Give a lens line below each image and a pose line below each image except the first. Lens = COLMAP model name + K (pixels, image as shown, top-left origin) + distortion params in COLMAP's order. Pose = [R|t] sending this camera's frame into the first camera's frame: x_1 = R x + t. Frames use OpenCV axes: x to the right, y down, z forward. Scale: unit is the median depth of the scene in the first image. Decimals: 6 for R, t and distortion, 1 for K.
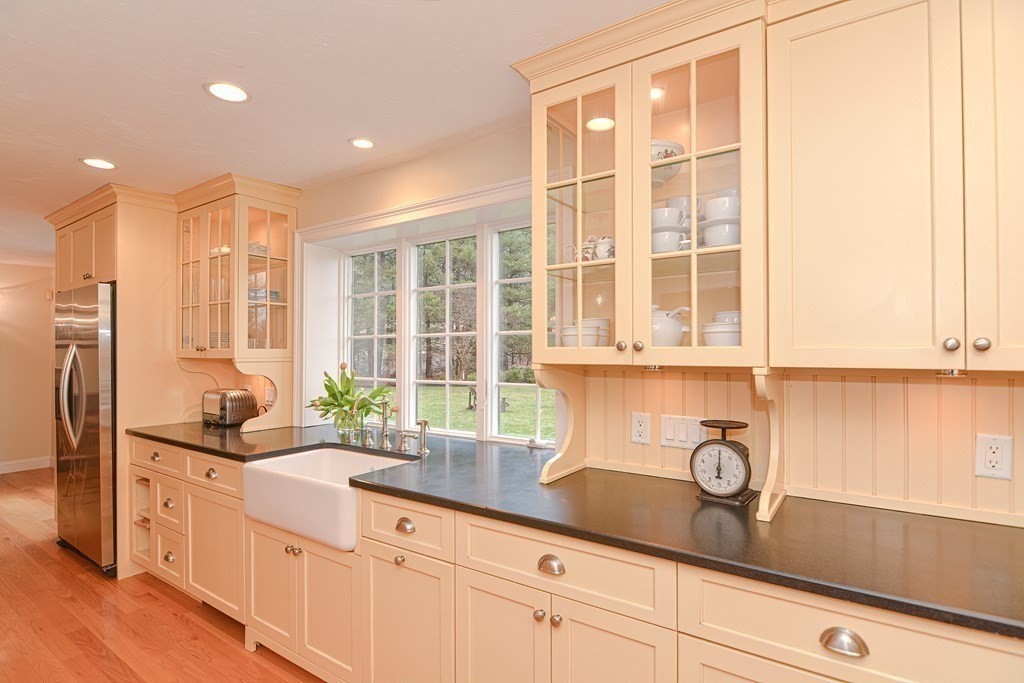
lens RADIAL K [[486.1, 0, 513.1], [0, 486.1, 343.6], [0, 0, 1]] dist [-0.004201, -0.001350]
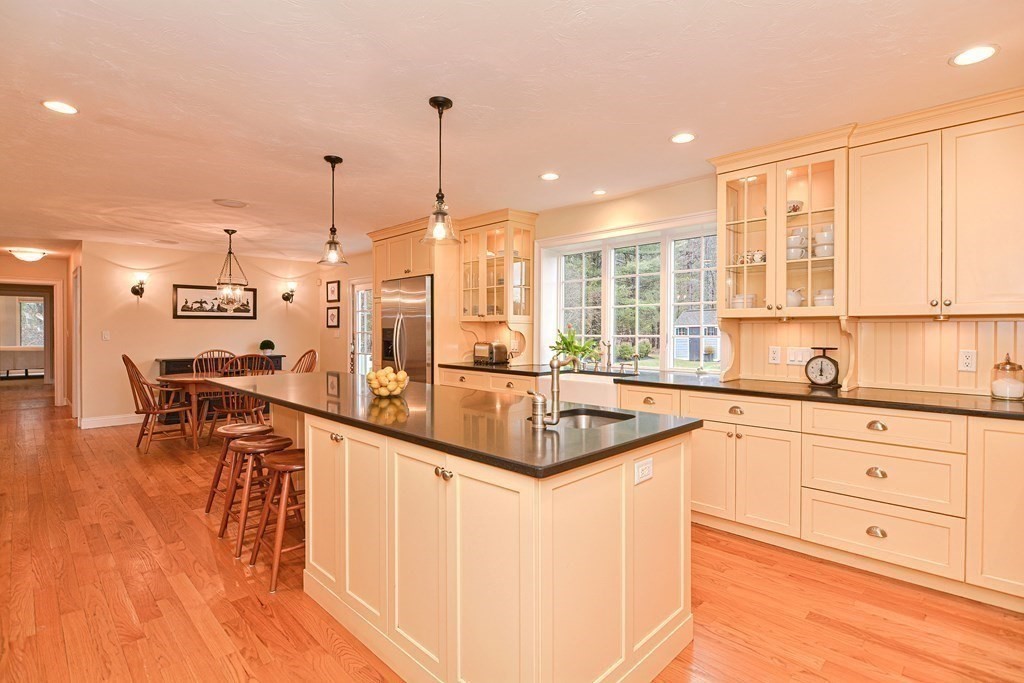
lens RADIAL K [[493.2, 0, 531.5], [0, 493.2, 334.9], [0, 0, 1]] dist [0.000382, 0.000136]
pose [[0.991658, 0.001753, -0.128885, -0.443281], [0.001043, 0.999766, 0.021624, 0.067851], [0.128893, -0.021578, 0.991424, -1.035289]]
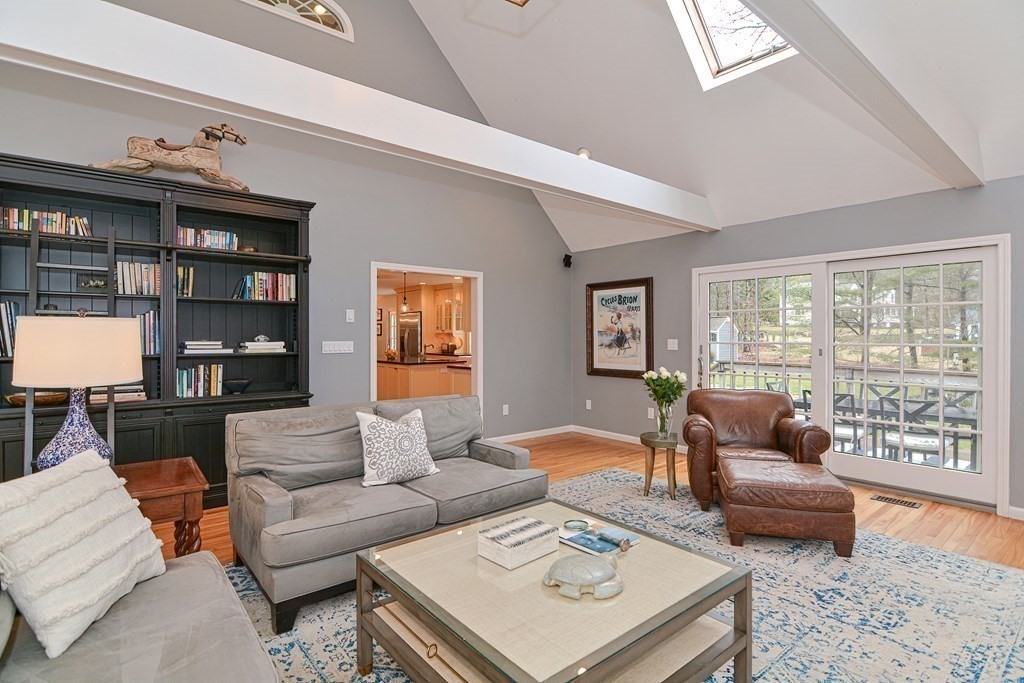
lens RADIAL K [[505.3, 0, 512.0], [0, 505.3, 341.5], [0, 0, 1]] dist [-0.000209, -0.000959]
pose [[0.969169, 0.002101, -0.246387, 1.295170], [0.003287, 0.999764, 0.021456, 0.023441], [0.246374, -0.021605, 0.968934, -4.197024]]
